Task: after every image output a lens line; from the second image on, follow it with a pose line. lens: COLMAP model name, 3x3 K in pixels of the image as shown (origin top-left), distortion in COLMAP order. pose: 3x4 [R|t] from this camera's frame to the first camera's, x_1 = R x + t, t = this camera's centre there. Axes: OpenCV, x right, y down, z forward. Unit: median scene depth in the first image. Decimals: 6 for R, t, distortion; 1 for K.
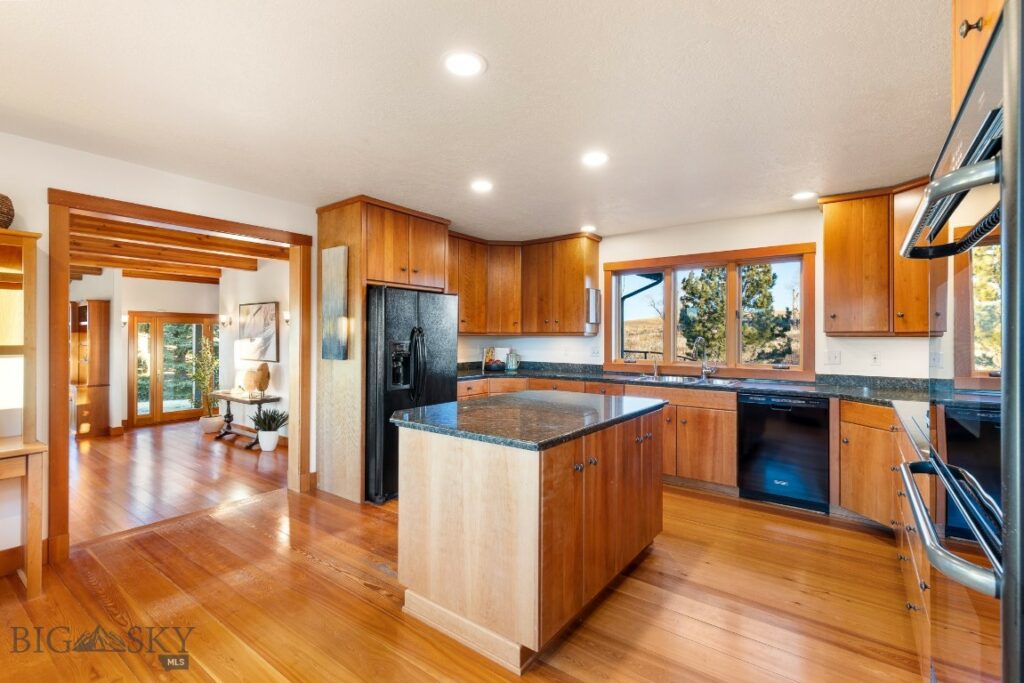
lens RADIAL K [[463.2, 0, 513.8], [0, 463.2, 336.6], [0, 0, 1]] dist [0.004744, 0.000552]
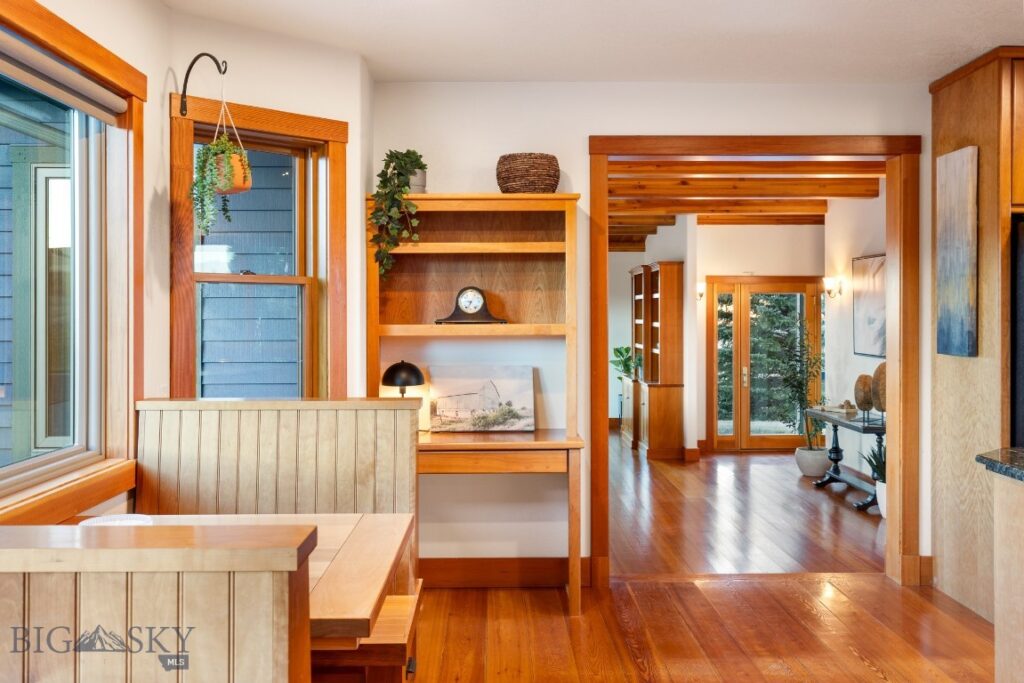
lens RADIAL K [[957.2, 0, 511.0], [0, 957.2, 313.3], [0, 0, 1]] dist [0.004510, -0.002301]
pose [[0.606220, -0.002659, -0.795292, 0.123610], [0.001431, 0.999996, -0.002253, 0.001053], [0.795295, 0.000228, 0.606222, -0.067221]]
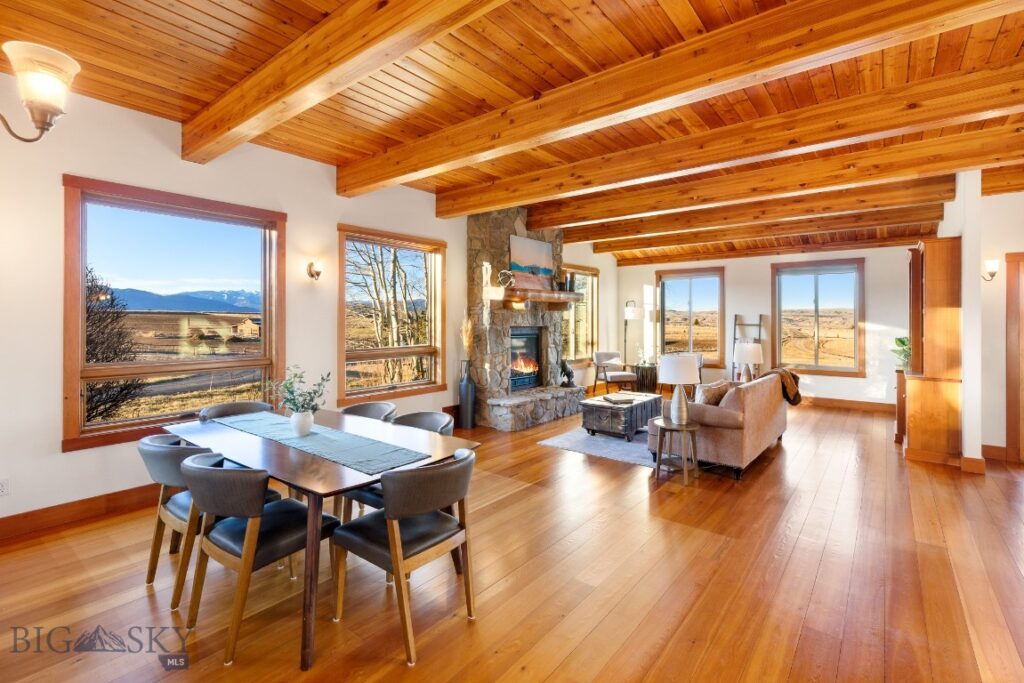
lens RADIAL K [[470.3, 0, 511.1], [0, 470.3, 320.1], [0, 0, 1]] dist [0.000329, -0.000063]
pose [[-0.039628, -0.001135, -0.999214, -0.349268], [-0.000829, 0.999999, -0.001103, 0.038947], [0.999214, 0.000784, -0.039629, 0.622407]]
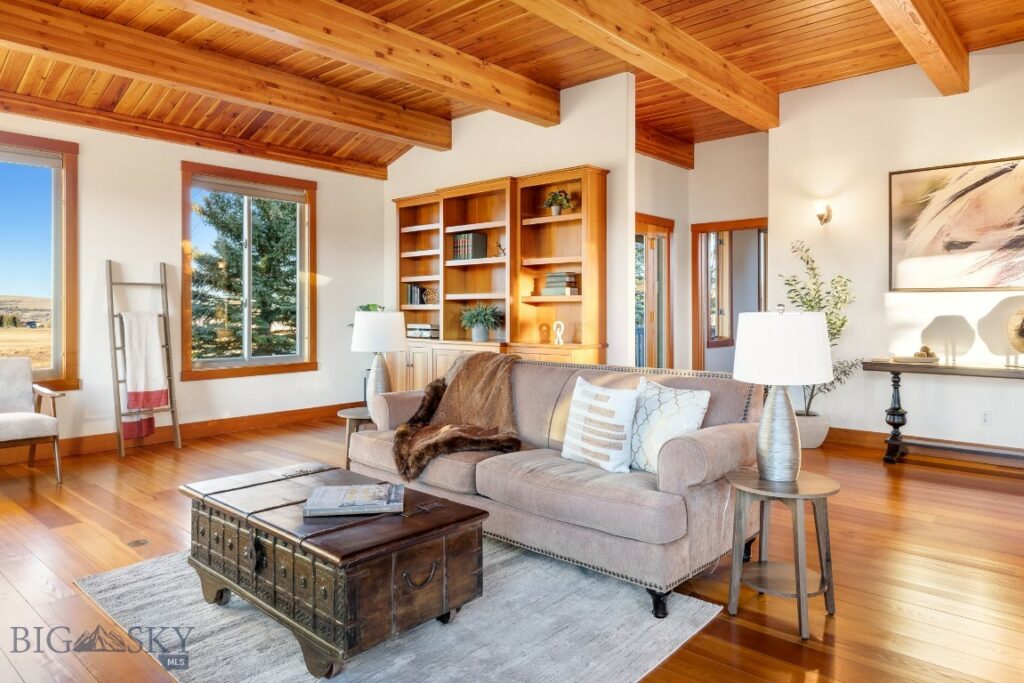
lens RADIAL K [[666.4, 0, 509.5], [0, 666.4, 304.9], [0, 0, 1]] dist [0.002570, 0.002058]
pose [[0.995548, -0.005015, -0.094126, -1.222200], [0.004363, 0.999965, -0.007137, 0.089616], [0.094159, 0.006695, 0.995535, 0.410214]]
